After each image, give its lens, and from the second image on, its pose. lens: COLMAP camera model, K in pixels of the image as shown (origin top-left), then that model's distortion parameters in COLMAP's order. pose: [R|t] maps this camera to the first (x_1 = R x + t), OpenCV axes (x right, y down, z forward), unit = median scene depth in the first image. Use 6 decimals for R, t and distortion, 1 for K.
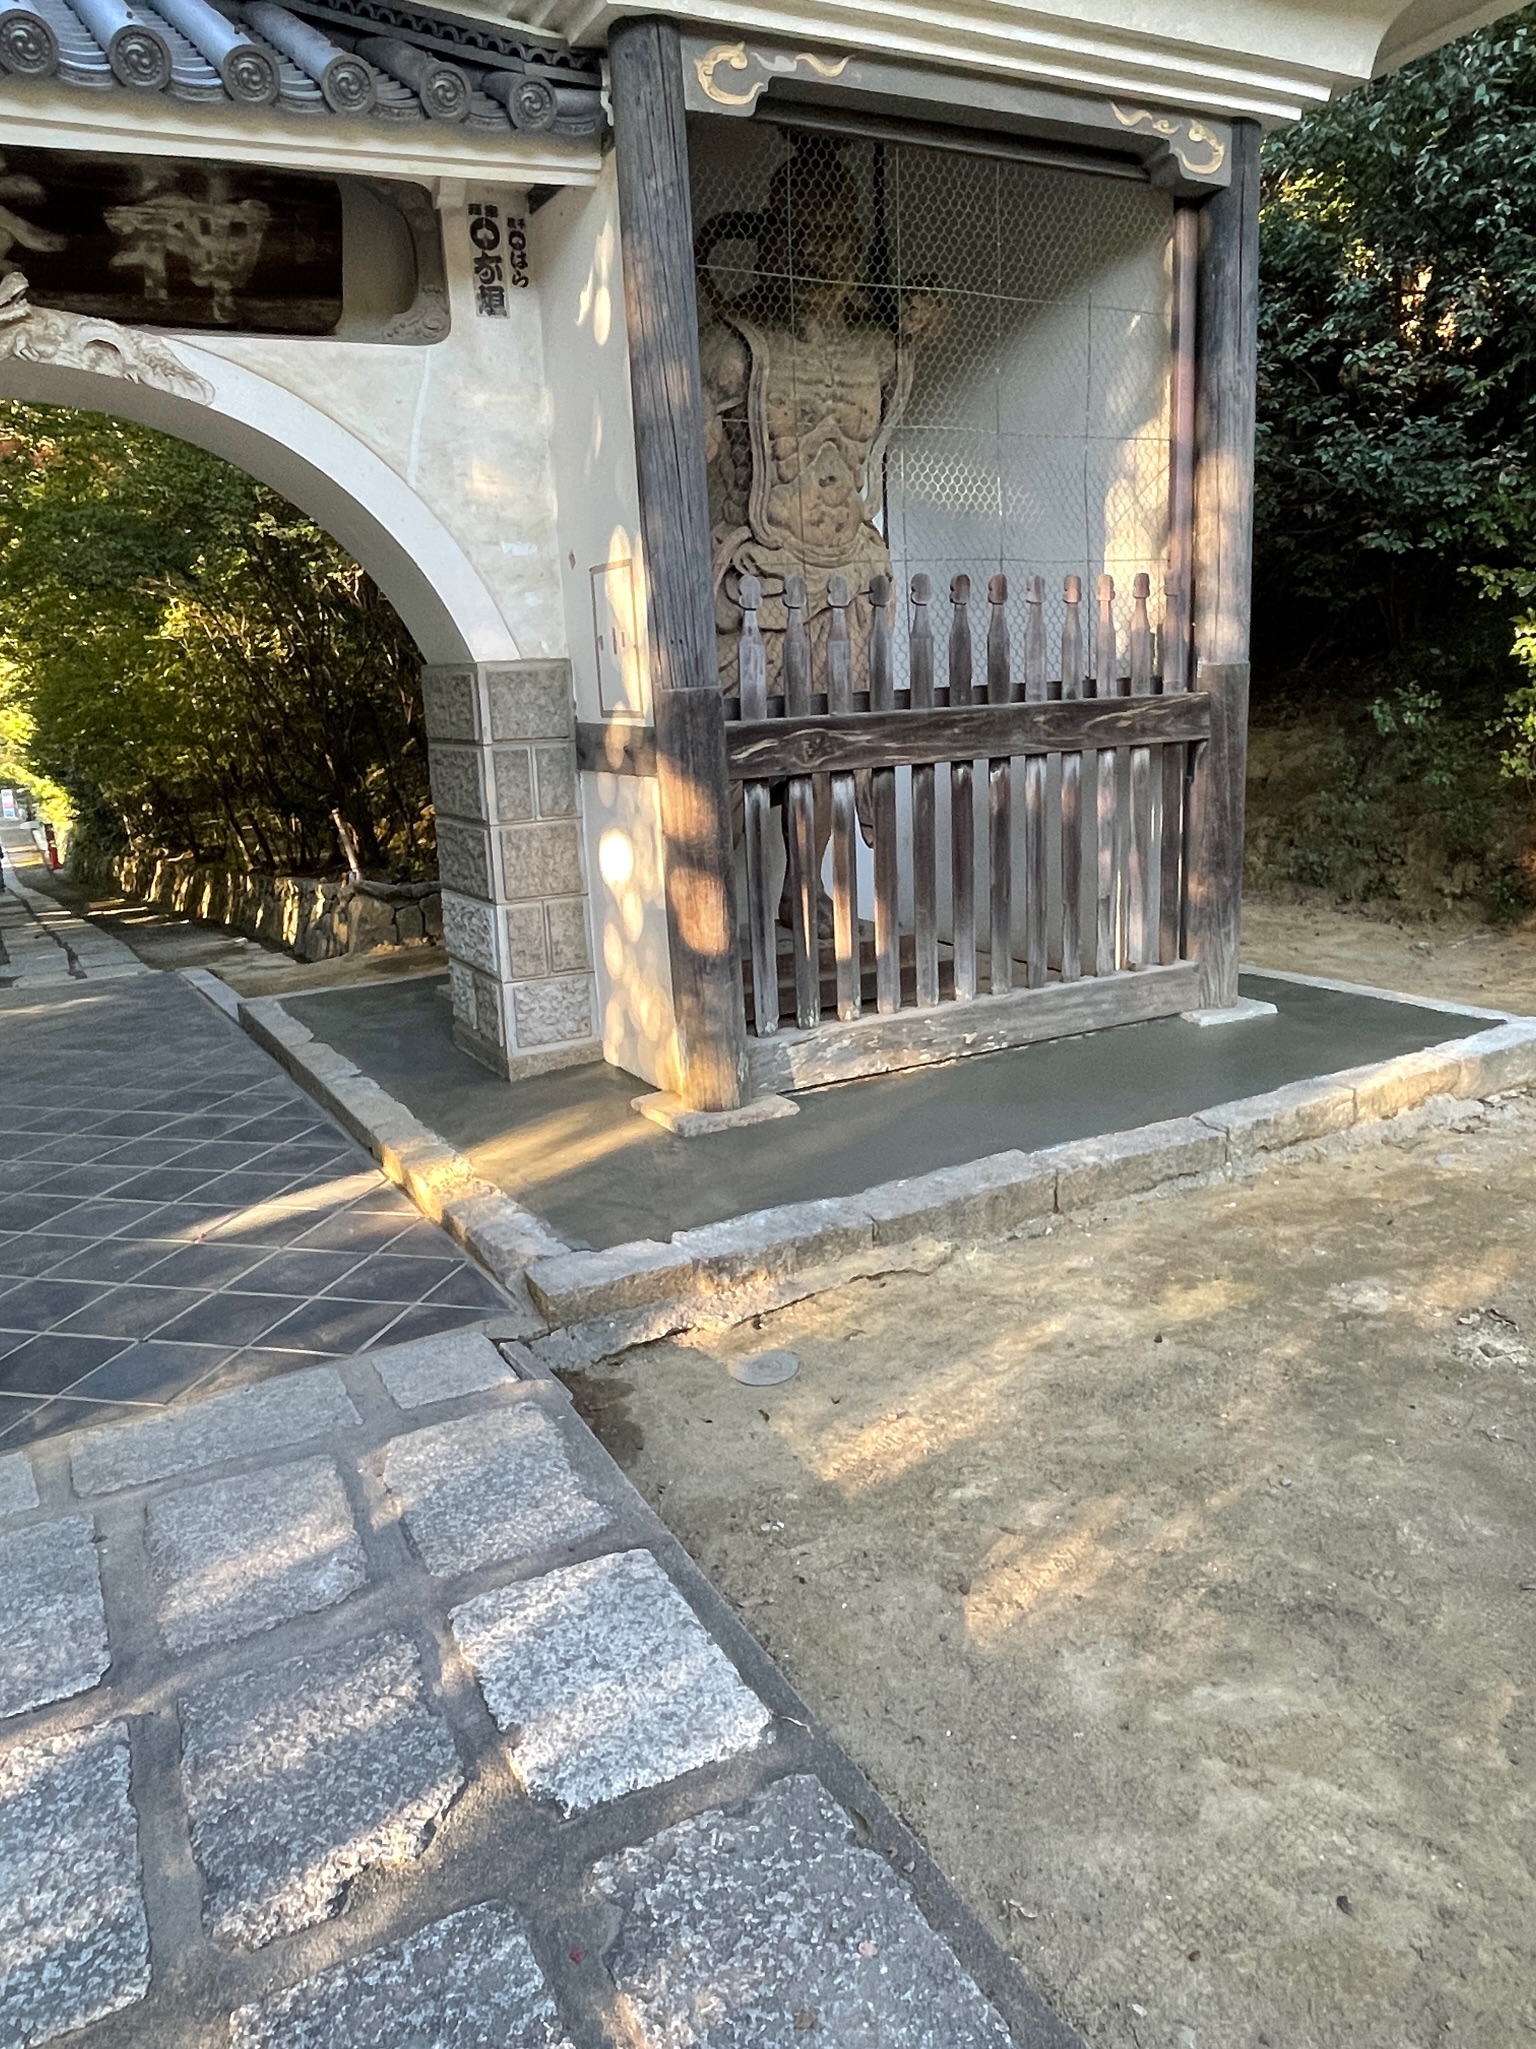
lens RADIAL K [[1417.4, 0, 770.5], [0, 1417.4, 999.9], [0, 0, 1]] dist [-0.002536, -0.004923]
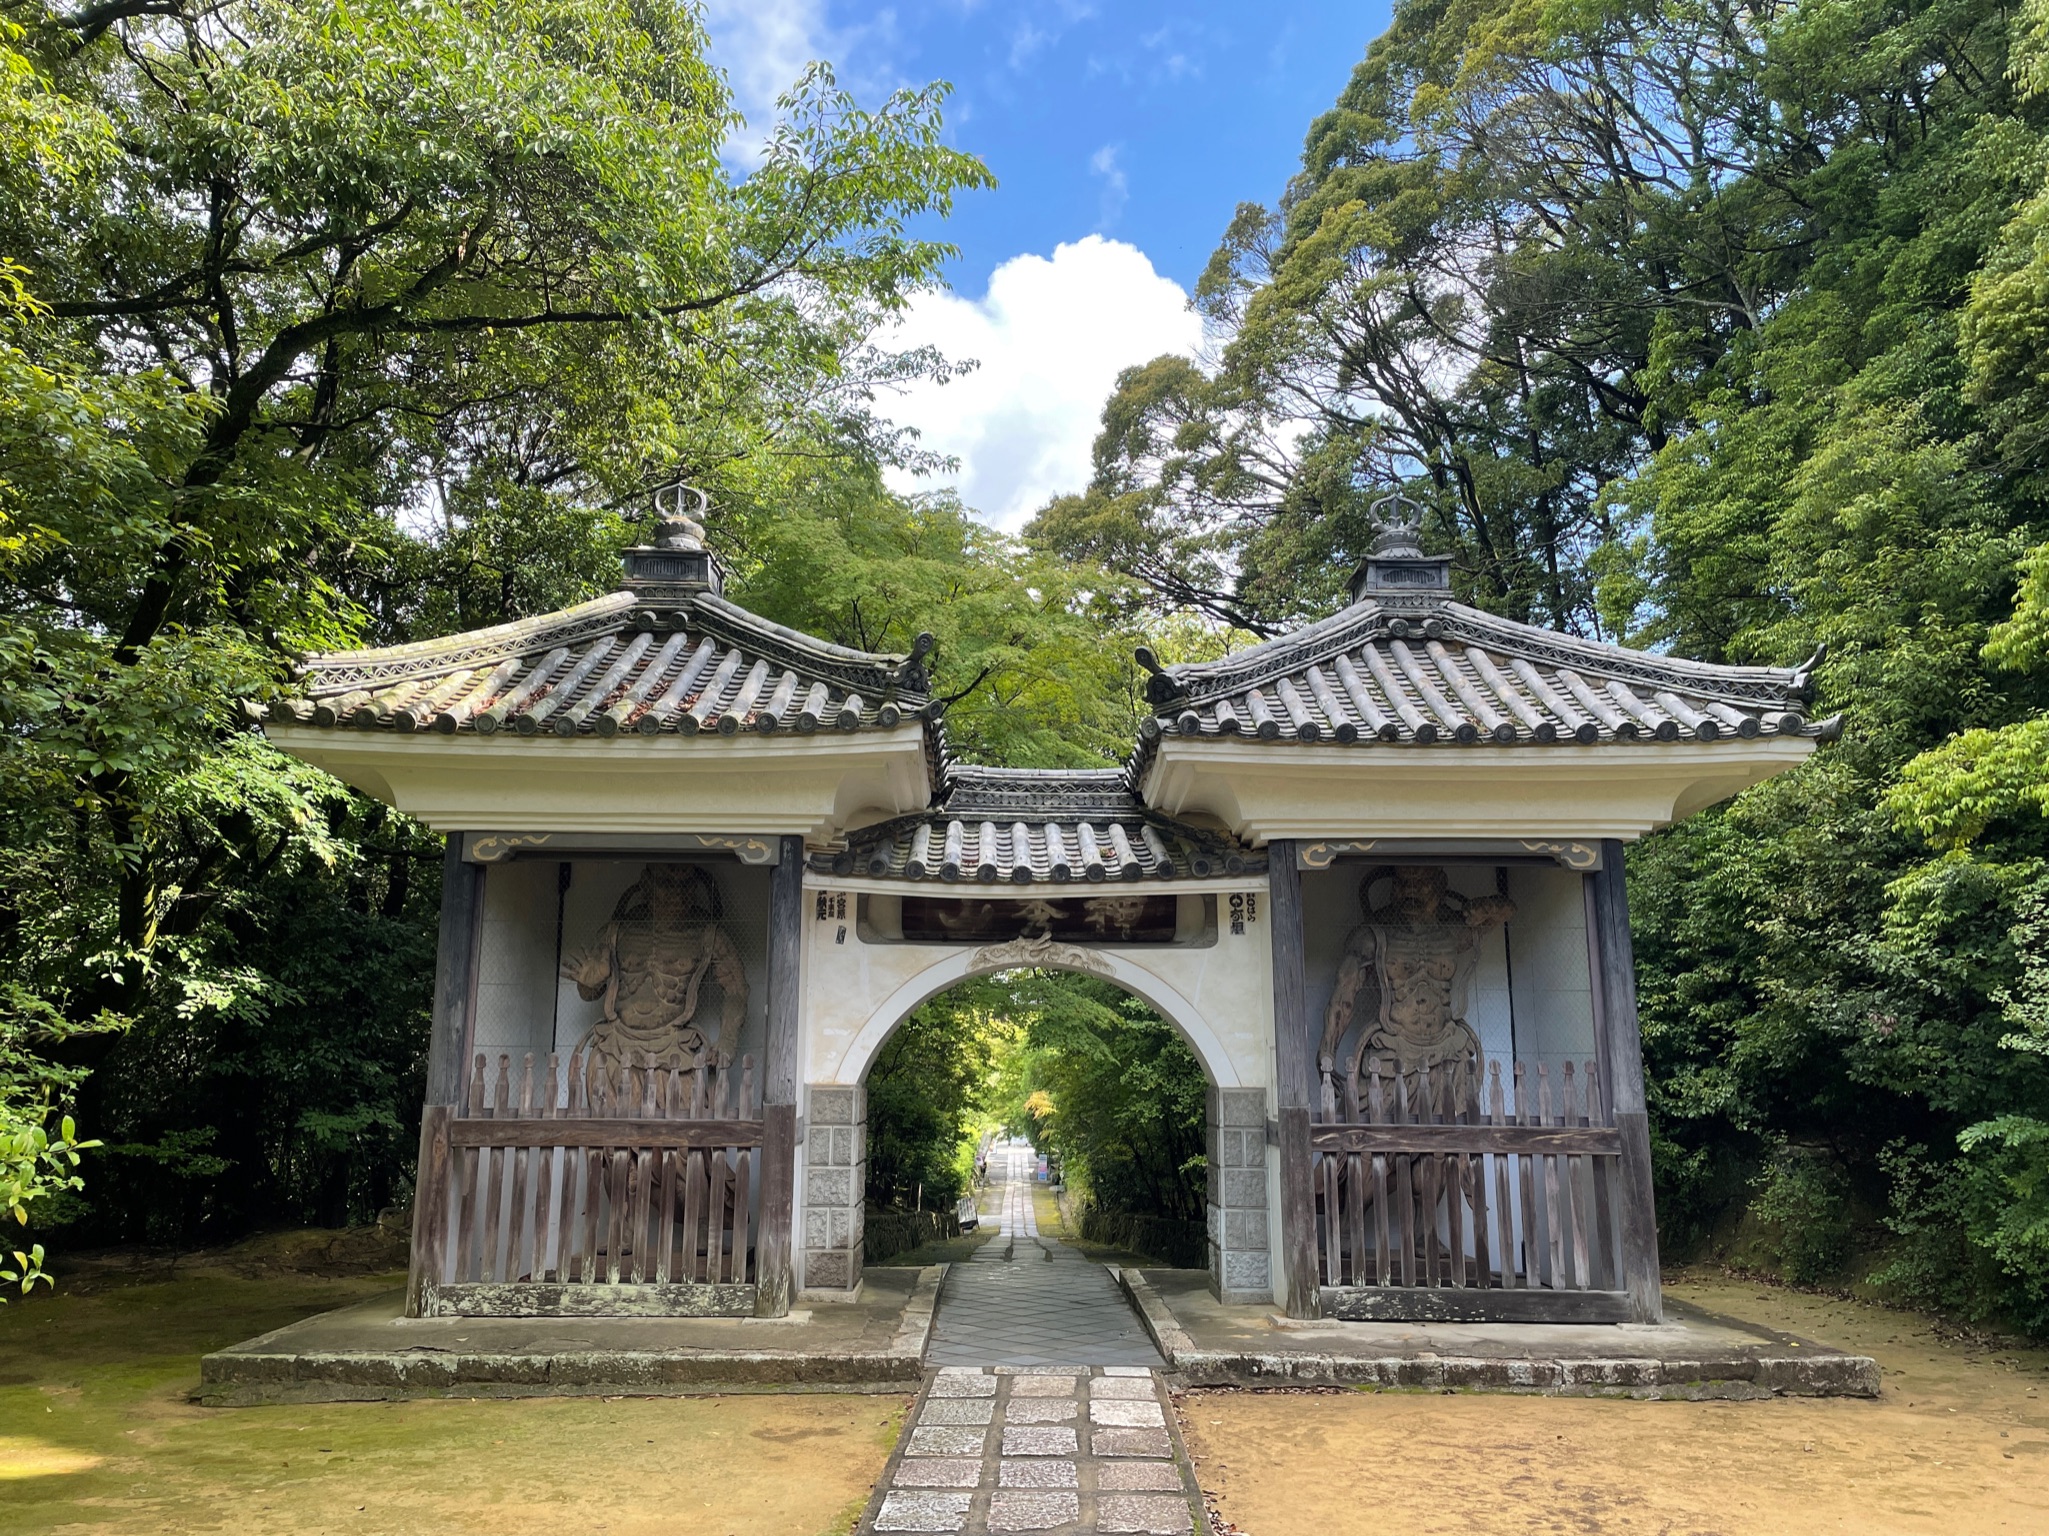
lens RADIAL K [[1541.7, 0, 1023.4], [0, 1541.7, 759.2], [0, 0, 1]] dist [0.102587, -0.123807]
pose [[0.871785, -0.049232, -0.487408, 0.692922], [-0.154070, 0.916898, -0.368186, 0.211244], [0.465030, 0.396074, 0.791753, -1.170497]]
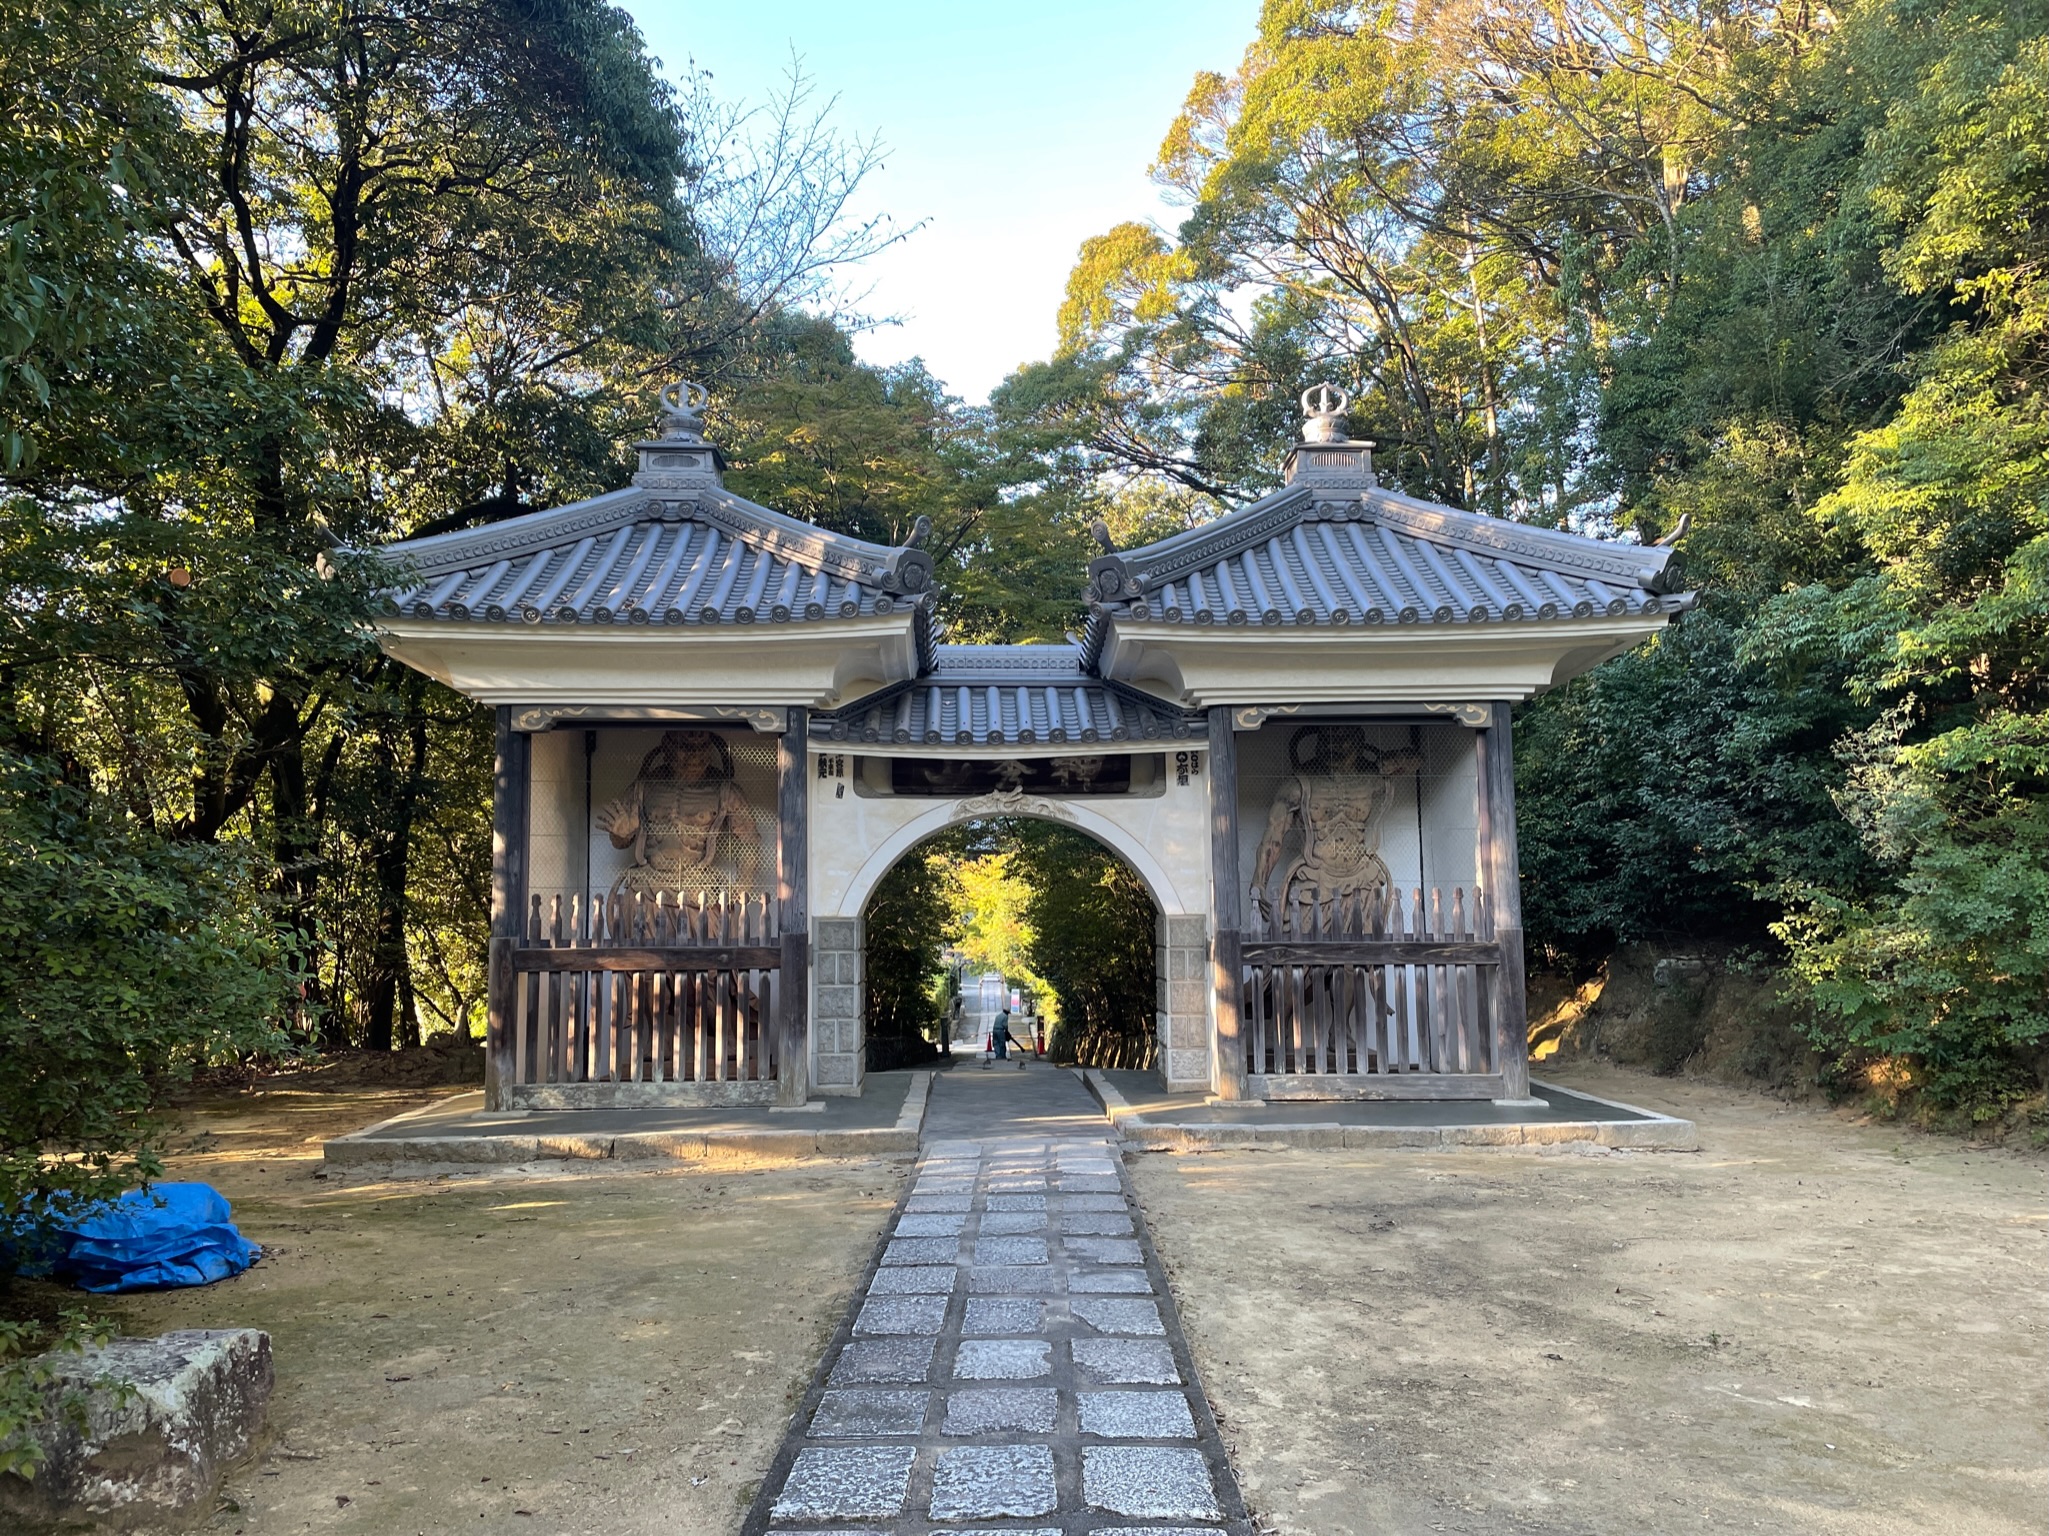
lens RADIAL K [[1541.7, 0, 1023.4], [0, 1541.7, 759.2], [0, 0, 1]] dist [0.102587, -0.123807]
pose [[0.880803, -0.010994, -0.473355, 0.858634], [-0.137358, 0.950805, -0.277674, 0.289589], [0.453121, 0.309595, 0.835962, -1.469018]]
